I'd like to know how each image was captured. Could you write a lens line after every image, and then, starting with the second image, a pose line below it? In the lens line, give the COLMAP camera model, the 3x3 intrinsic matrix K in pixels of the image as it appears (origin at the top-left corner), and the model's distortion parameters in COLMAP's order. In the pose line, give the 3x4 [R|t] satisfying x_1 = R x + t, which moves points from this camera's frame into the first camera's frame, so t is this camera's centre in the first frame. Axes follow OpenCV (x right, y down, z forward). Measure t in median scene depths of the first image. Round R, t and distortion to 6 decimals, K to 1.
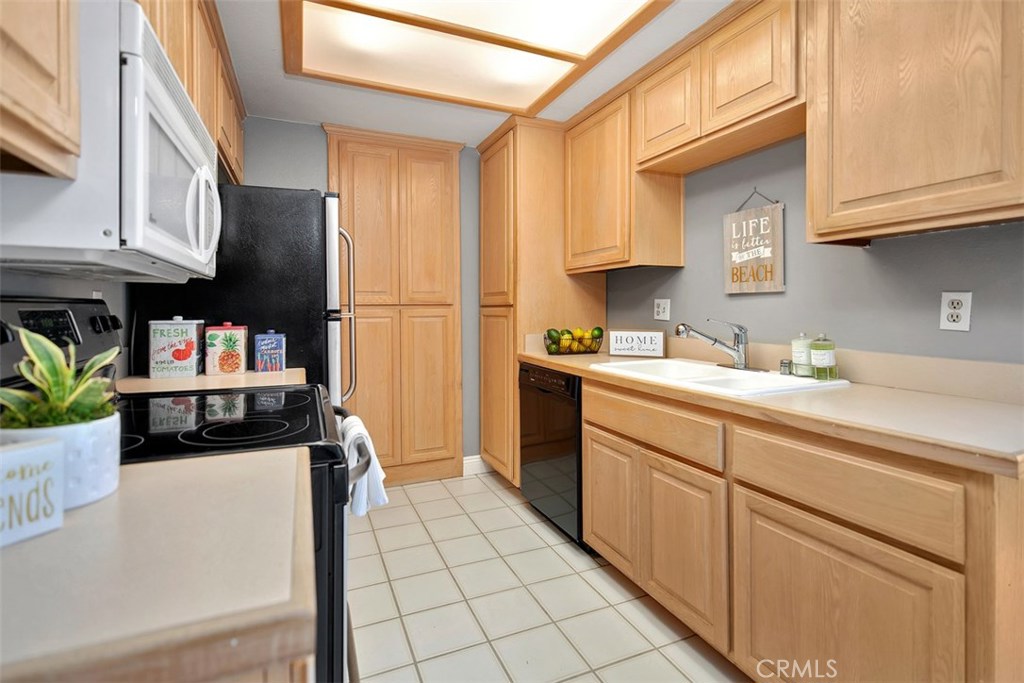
lens RADIAL K [[477.2, 0, 507.1], [0, 477.2, 312.0], [0, 0, 1]] dist [0.003852, -0.001915]
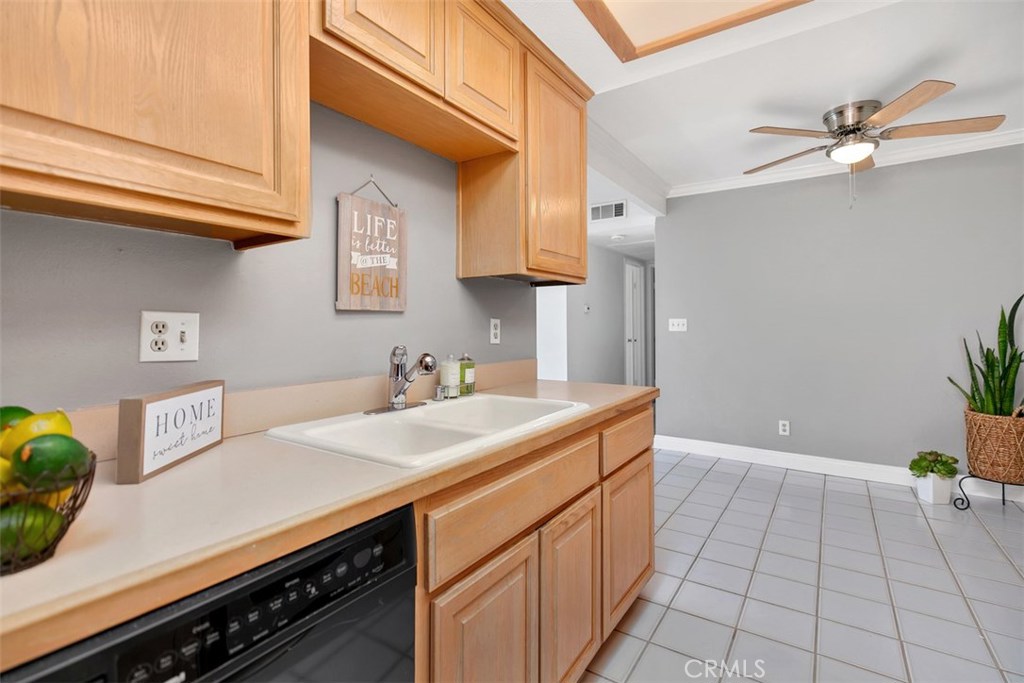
lens RADIAL K [[463.7, 0, 510.5], [0, 463.7, 323.4], [0, 0, 1]] dist [0.003080, -0.000789]
pose [[-0.531845, 0.009821, 0.846785, -0.229447], [0.012474, 0.999915, -0.003763, -0.013671], [-0.846750, 0.008562, -0.531923, 1.174956]]
